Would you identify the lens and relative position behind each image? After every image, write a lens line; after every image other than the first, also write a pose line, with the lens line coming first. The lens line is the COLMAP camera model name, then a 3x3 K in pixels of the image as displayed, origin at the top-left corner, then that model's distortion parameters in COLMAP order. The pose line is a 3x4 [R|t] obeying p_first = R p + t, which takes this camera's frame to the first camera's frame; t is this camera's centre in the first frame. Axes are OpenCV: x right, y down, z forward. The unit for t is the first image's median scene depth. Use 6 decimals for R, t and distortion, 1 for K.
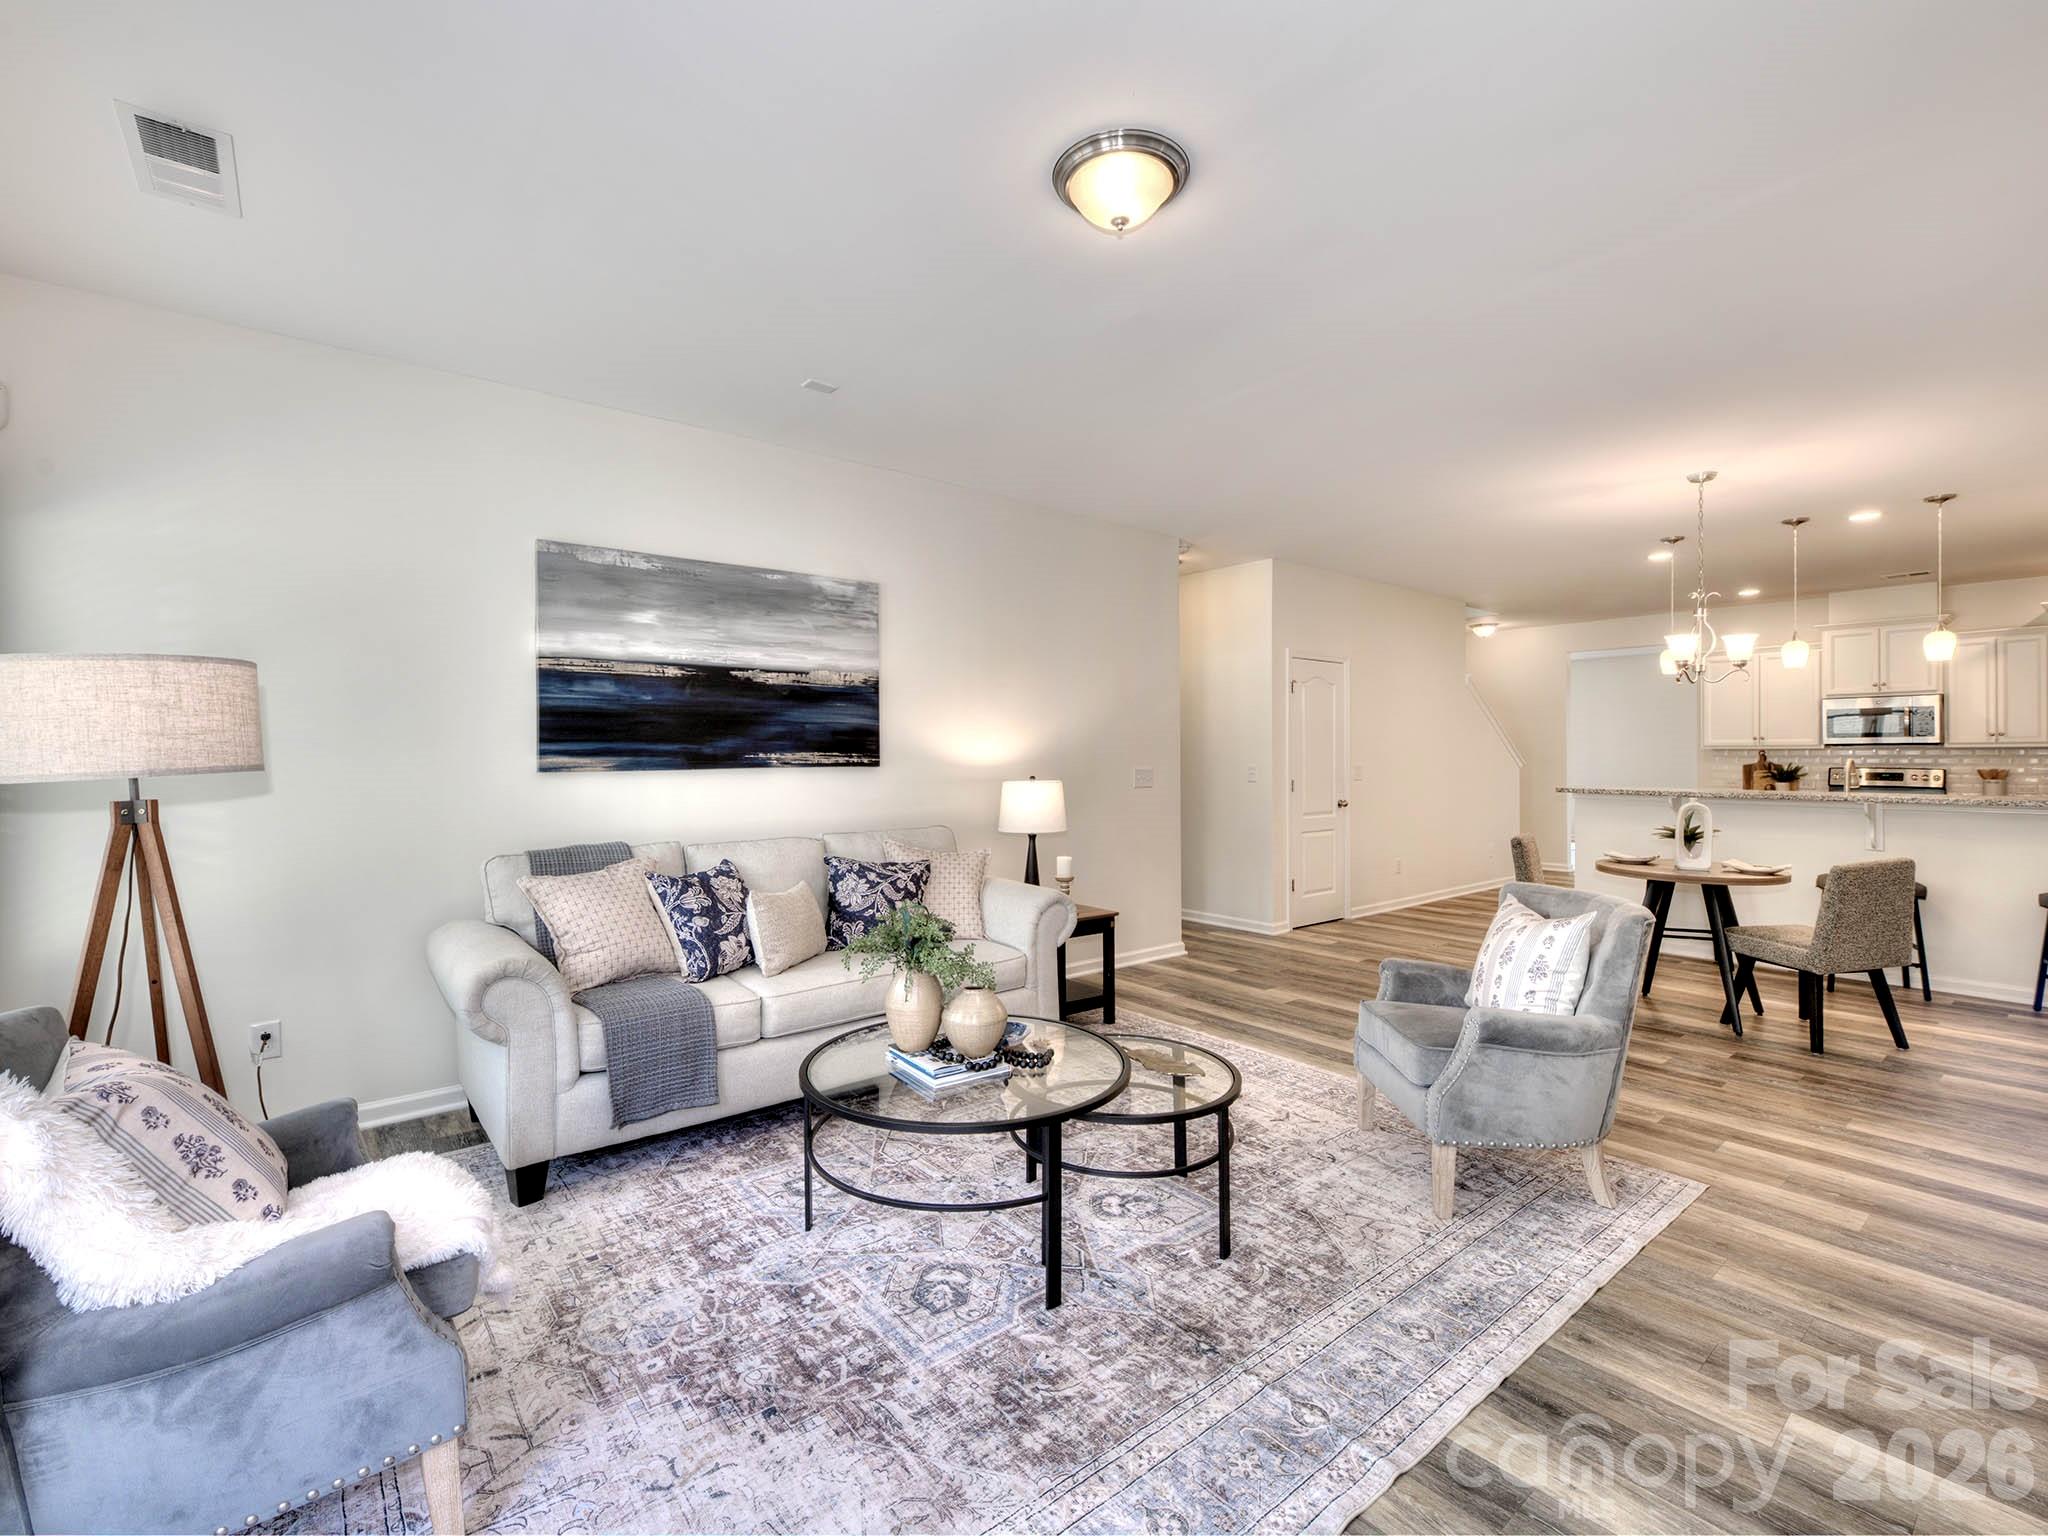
lens RADIAL K [[909.0, 0, 1019.1], [0, 909.0, 756.9], [0, 0, 1]] dist [0.003239, -0.004109]
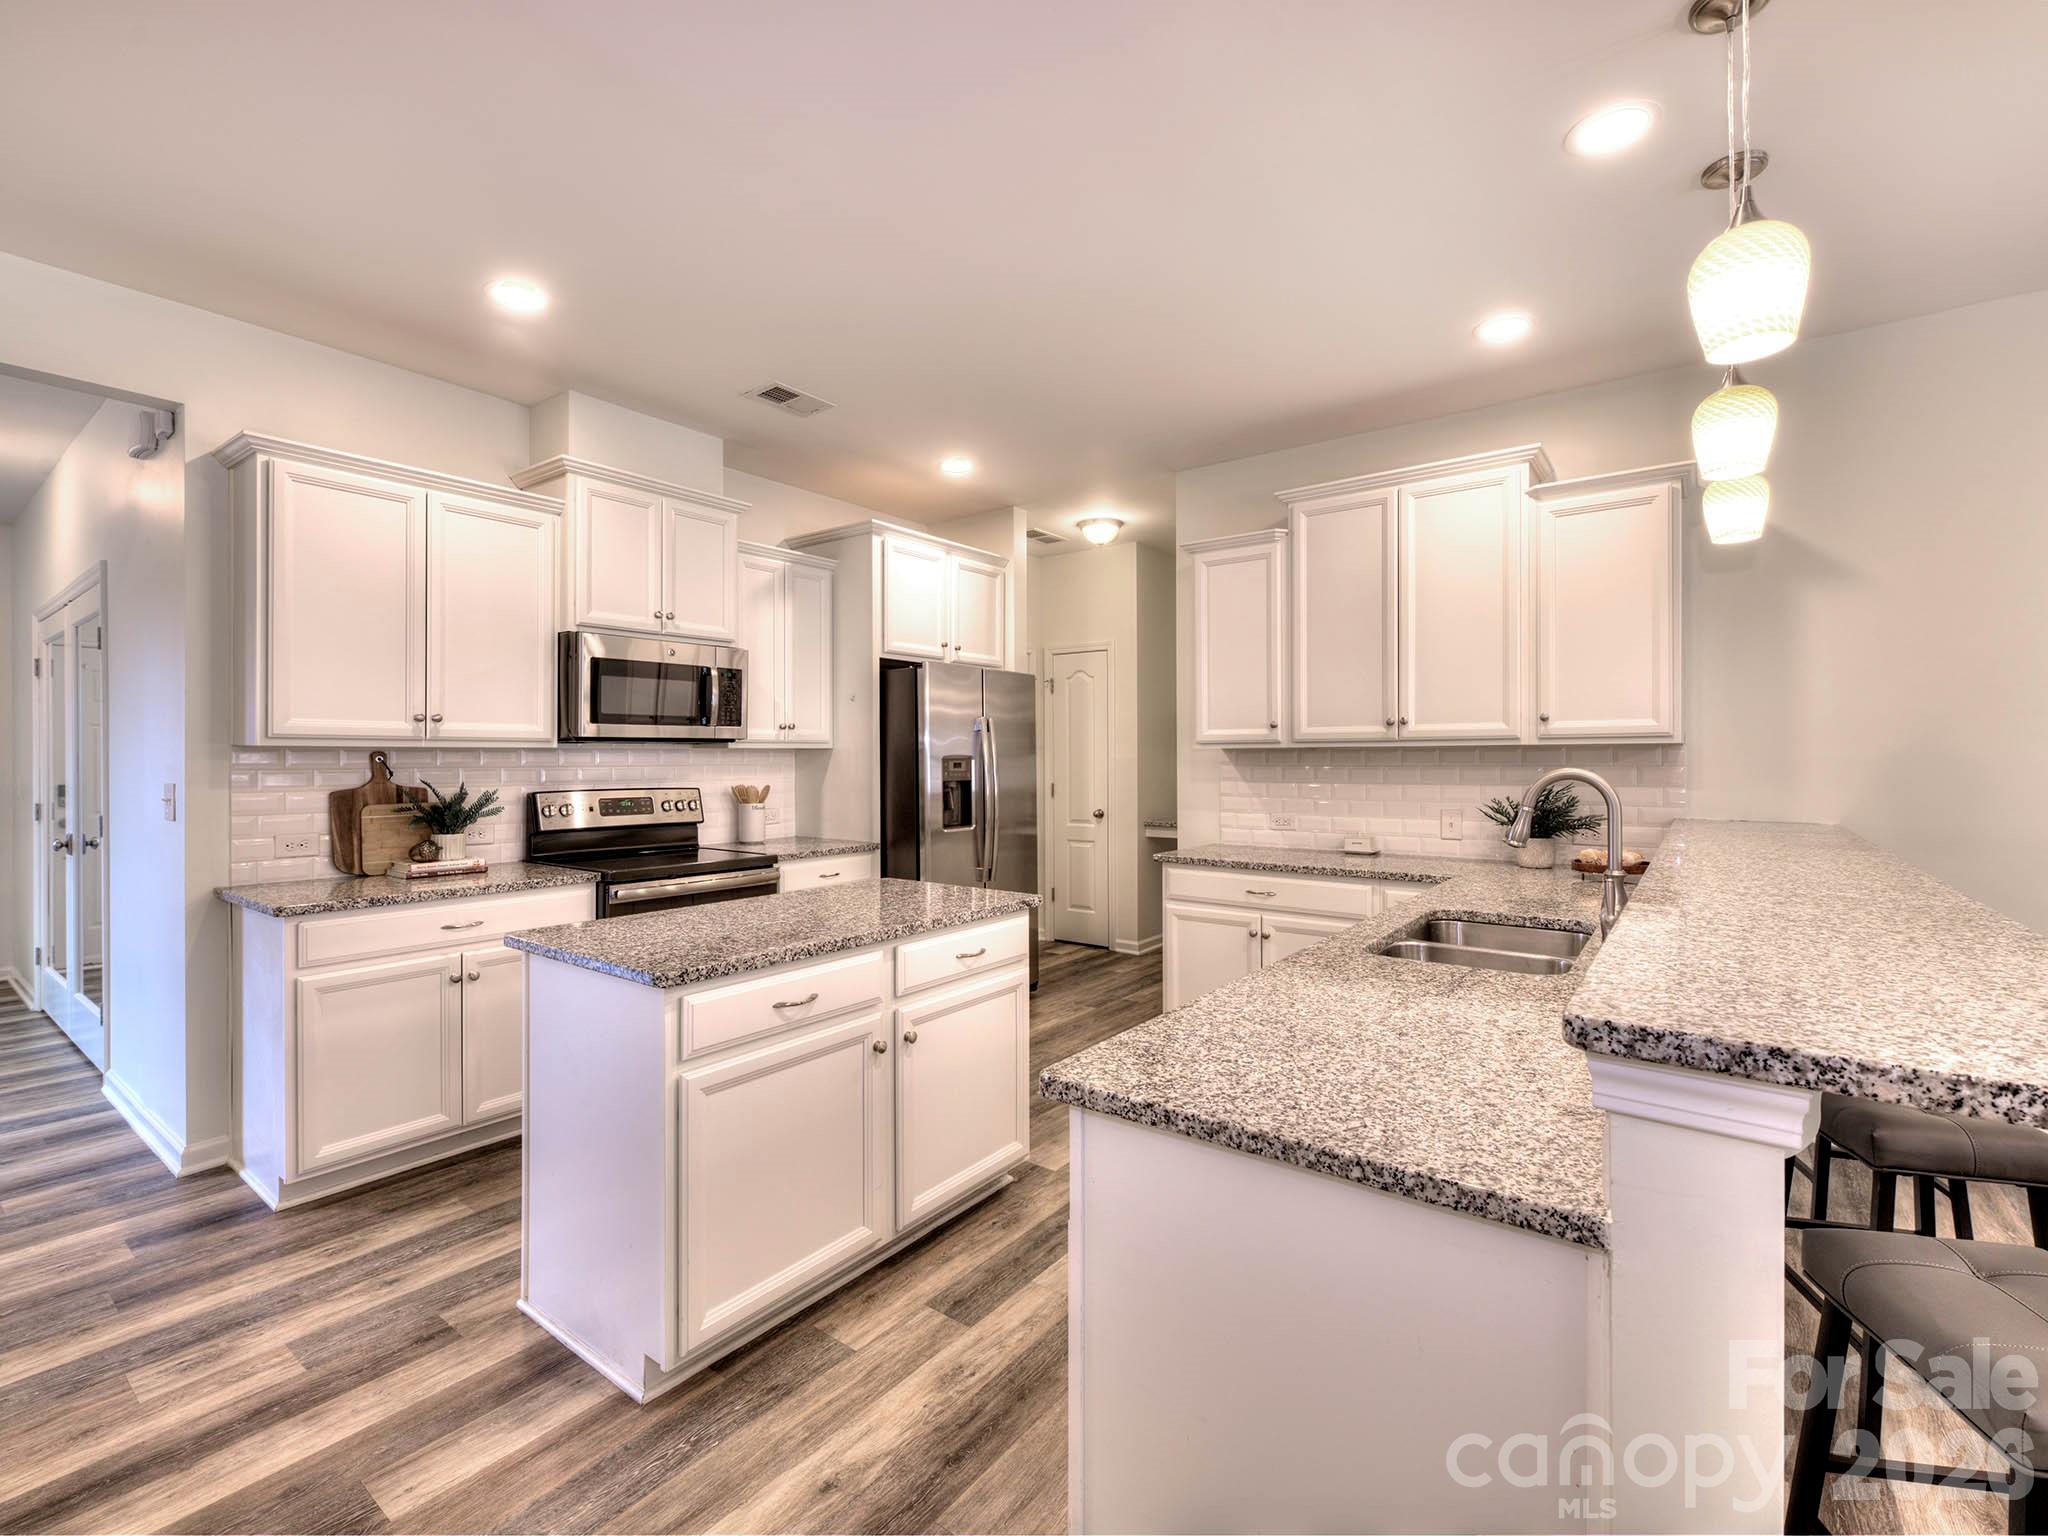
lens RADIAL K [[909.0, 0, 1019.1], [0, 909.0, 756.9], [0, 0, 1]] dist [0.003239, -0.004109]
pose [[-0.231895, 0.004010, 0.972733, 0.814257], [0.006695, 0.999974, -0.002526, -0.004683], [-0.972718, 0.005926, -0.231915, 1.734664]]
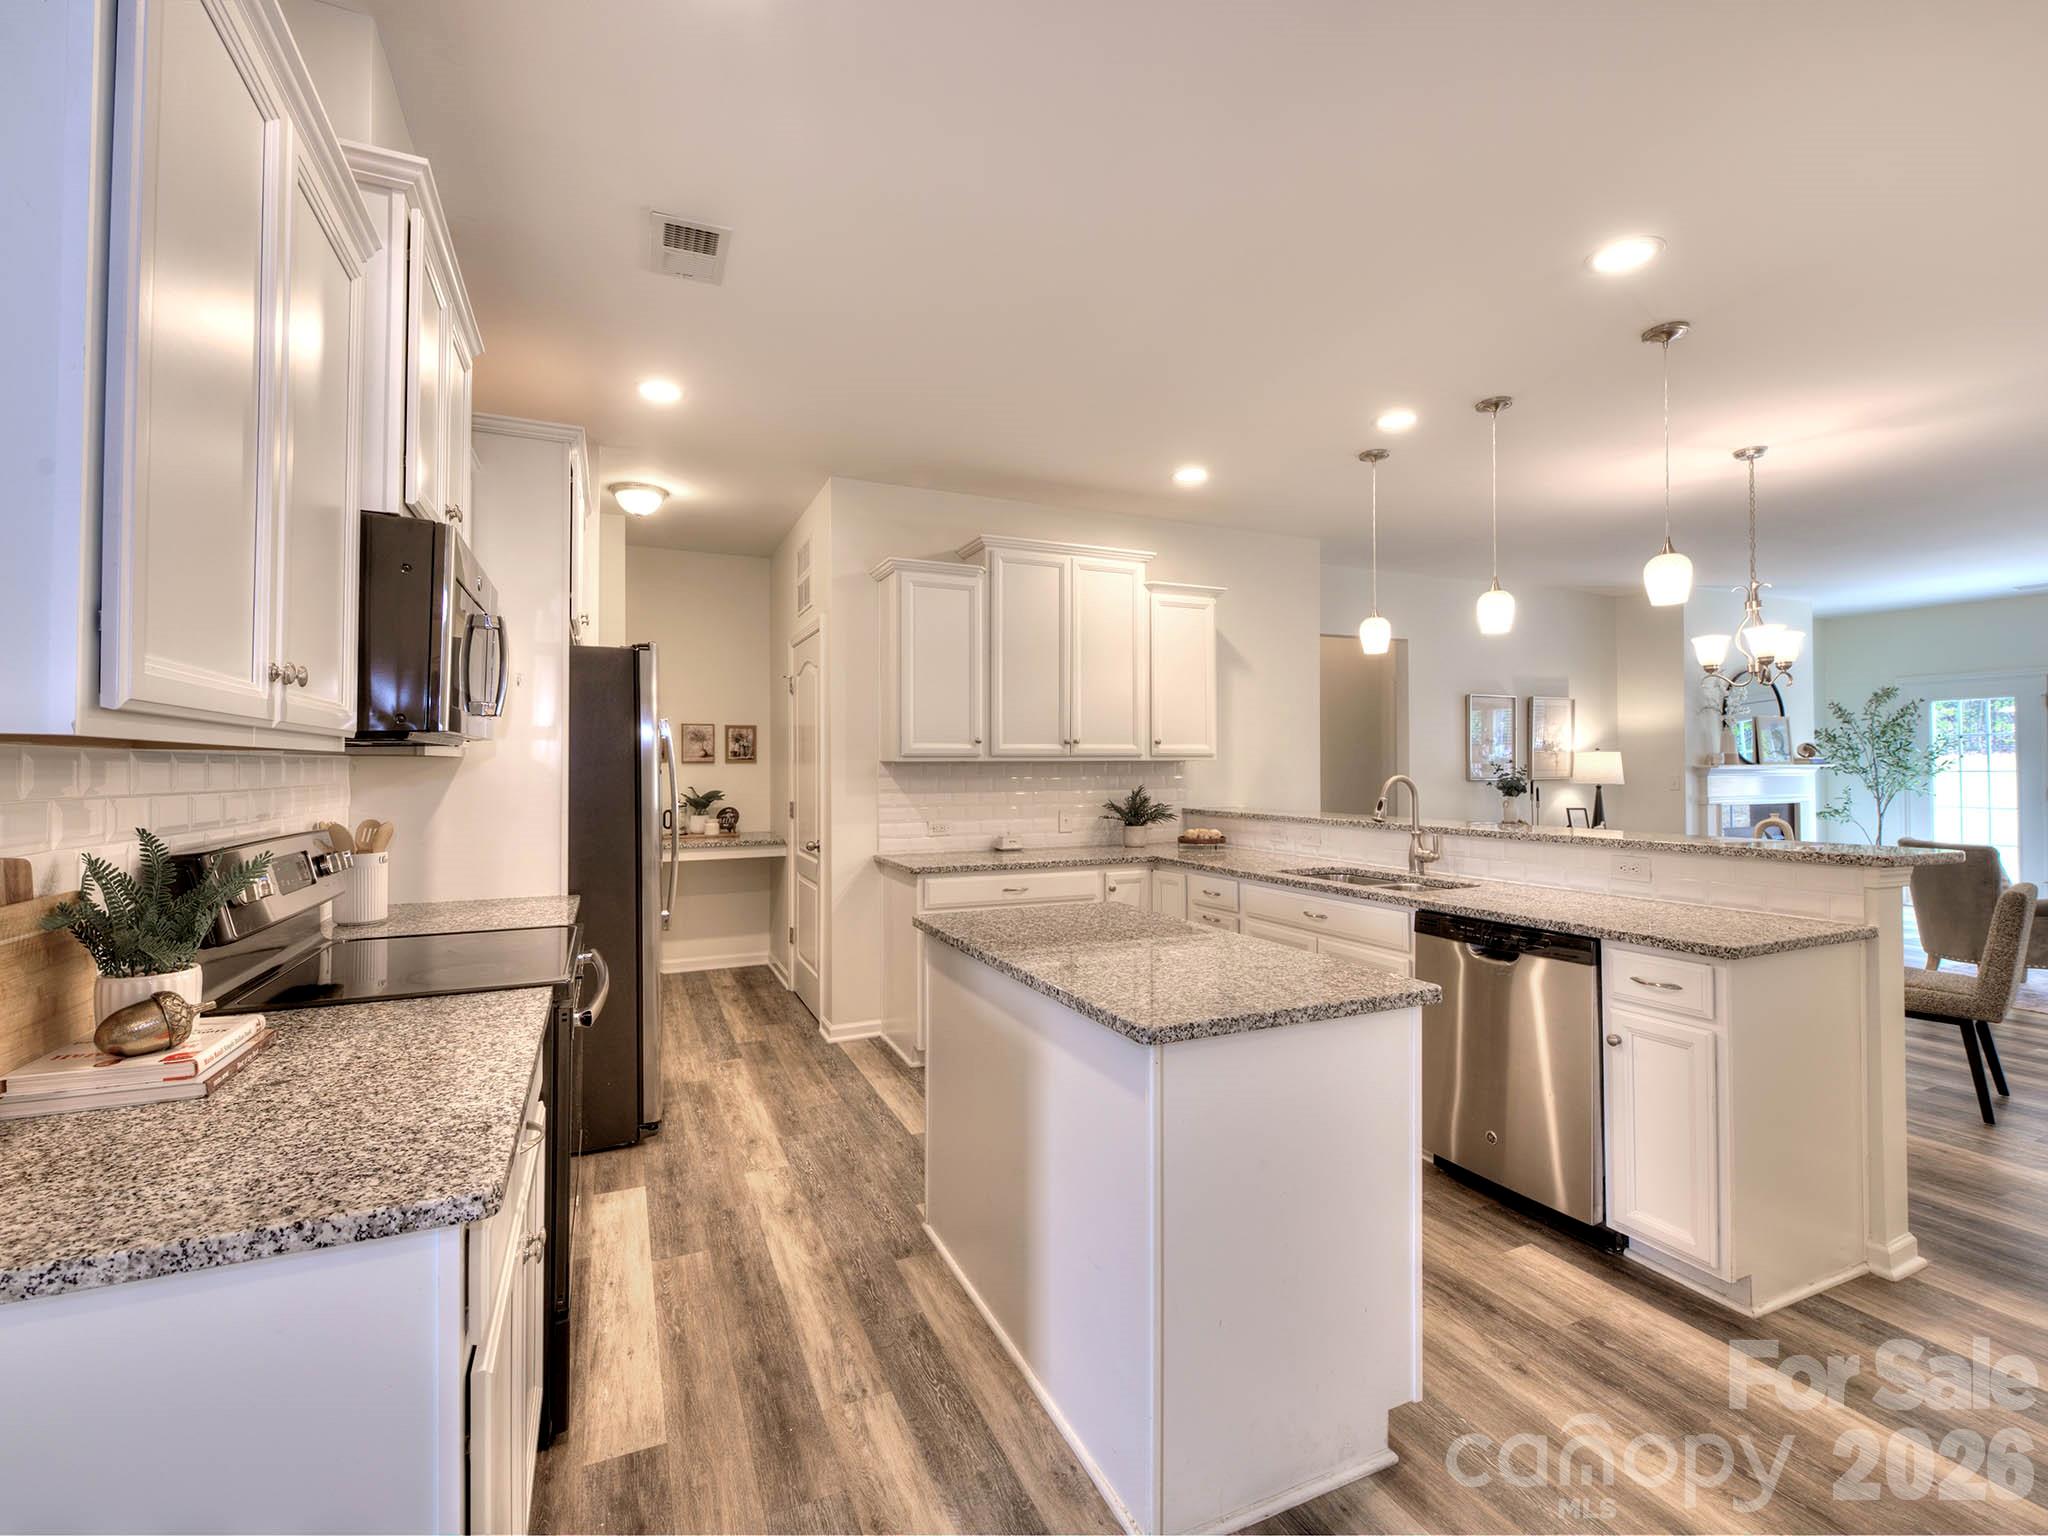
lens RADIAL K [[909.0, 0, 1019.1], [0, 909.0, 756.9], [0, 0, 1]] dist [0.003239, -0.004109]
pose [[-0.965782, 0.009012, 0.259199, 1.335934], [0.007007, 0.999938, -0.008658, -0.010180], [-0.259261, -0.006546, -0.965785, 2.247862]]
